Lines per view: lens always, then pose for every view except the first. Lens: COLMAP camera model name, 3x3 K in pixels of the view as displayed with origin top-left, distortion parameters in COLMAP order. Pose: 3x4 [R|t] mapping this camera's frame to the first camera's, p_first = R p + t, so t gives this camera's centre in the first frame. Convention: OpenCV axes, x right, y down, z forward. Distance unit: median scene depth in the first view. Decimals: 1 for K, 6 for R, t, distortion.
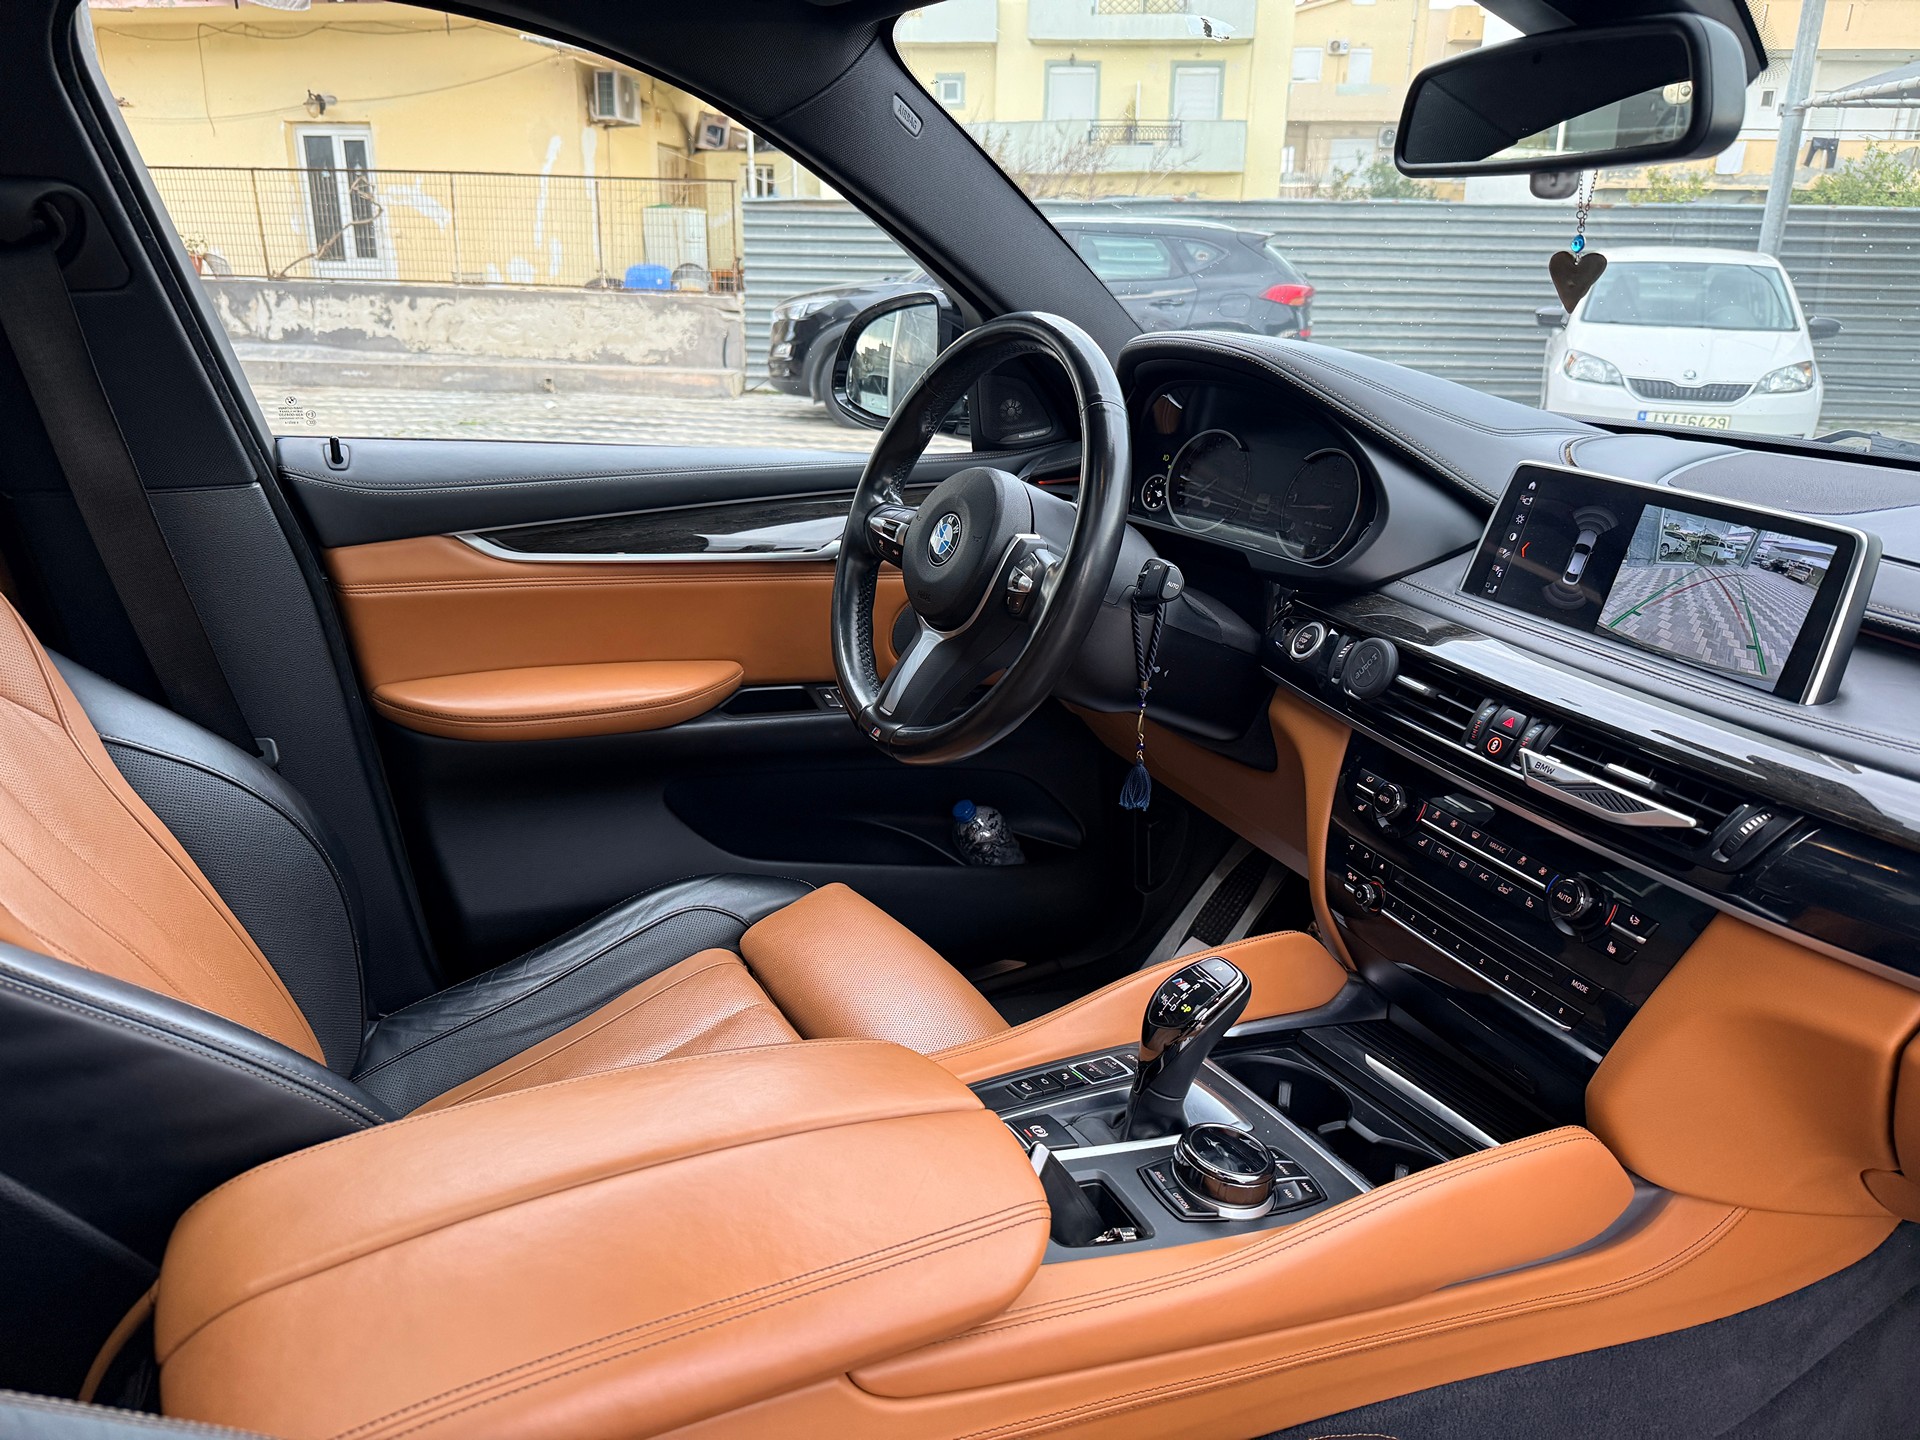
lens RADIAL K [[1360.7, 0, 965.3], [0, 1360.7, 714.1], [0, 0, 1]] dist [0.027776, -0.040263]
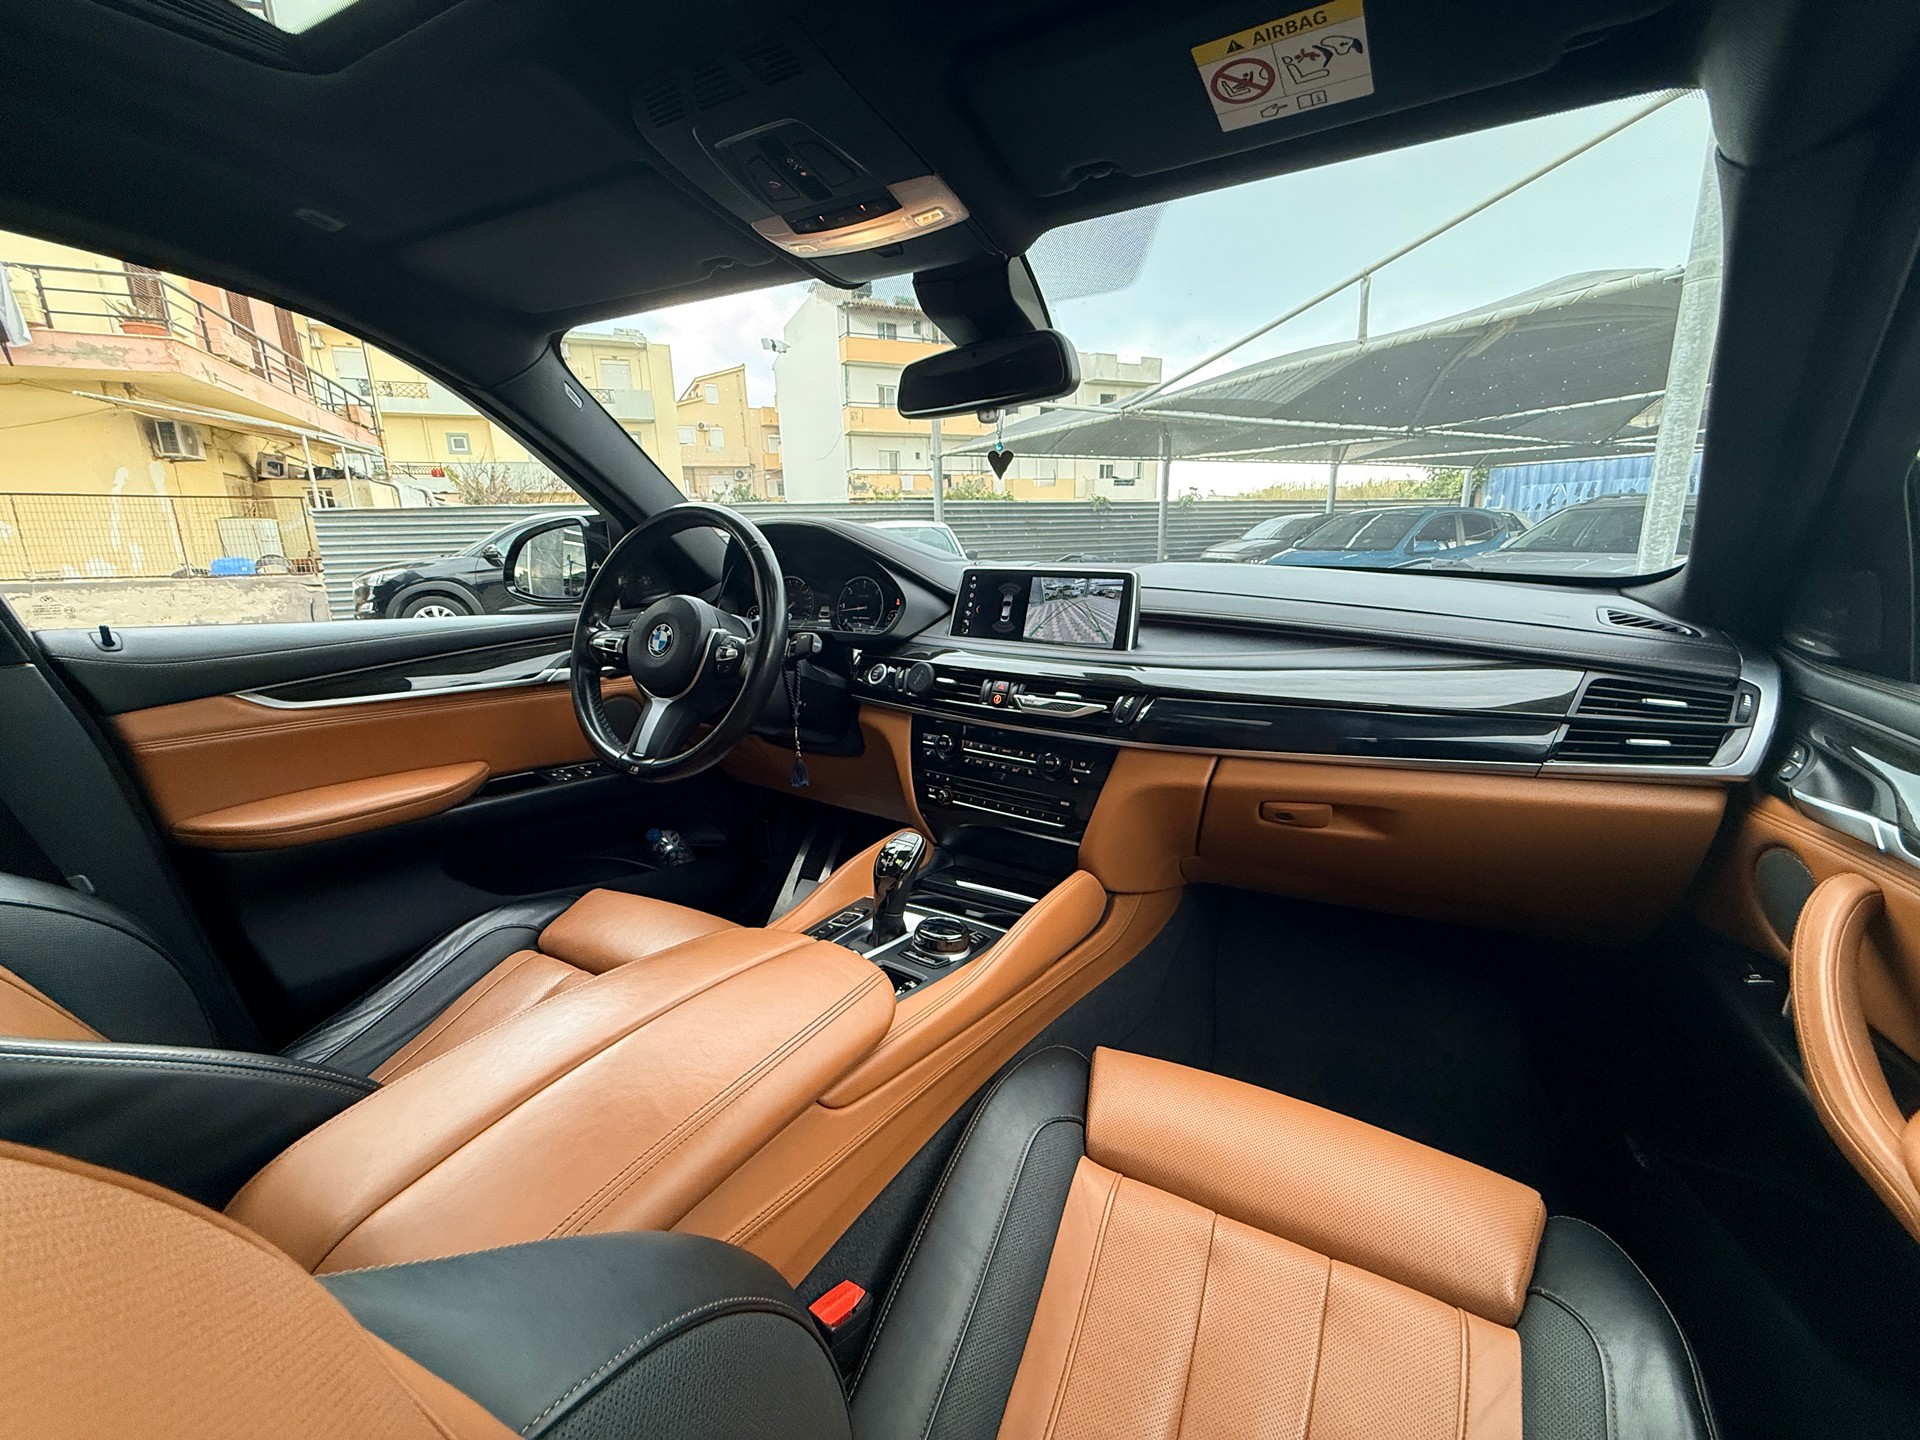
lens RADIAL K [[764.8, 0, 959.2], [0, 764.8, 719.6], [0, 0, 1]] dist [-0.001005, 0.000390]
pose [[0.853825, -0.157444, 0.496180, -0.149334], [0.201596, 0.978795, -0.036321, 0.055898], [-0.479940, 0.131040, 0.867459, 0.046449]]
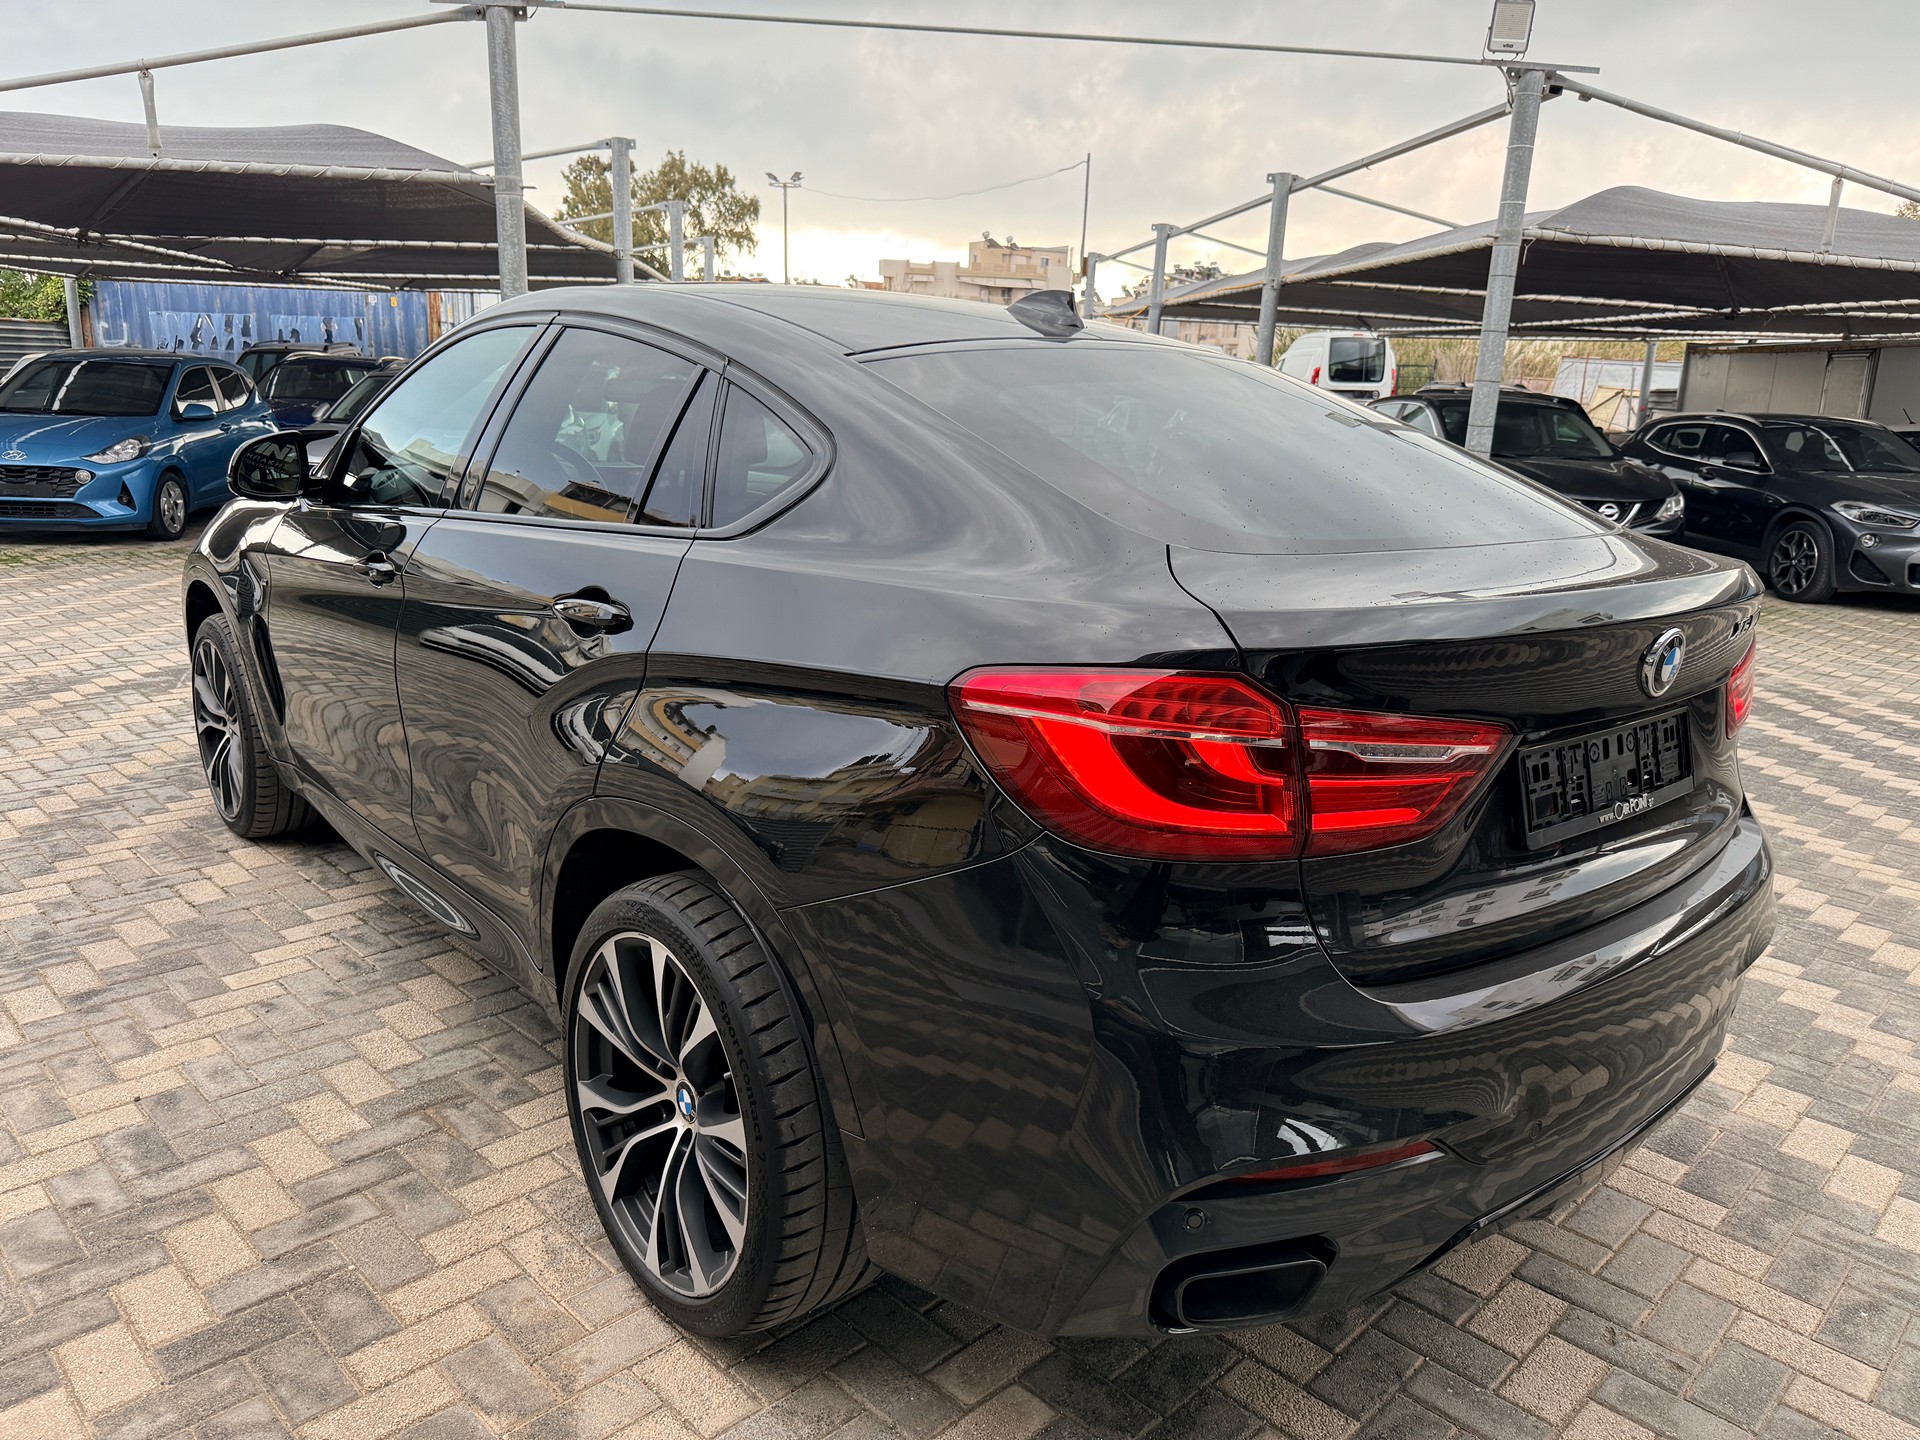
lens RADIAL K [[1360.7, 0, 930.0], [0, 1360.7, 722.0], [0, 0, 1]] dist [0.027776, -0.040263]
pose [[-0.159434, -0.261876, 0.951841, -2.909673], [0.280452, 0.912435, 0.298010, -0.311542], [-0.946535, 0.314458, -0.072030, 0.442934]]
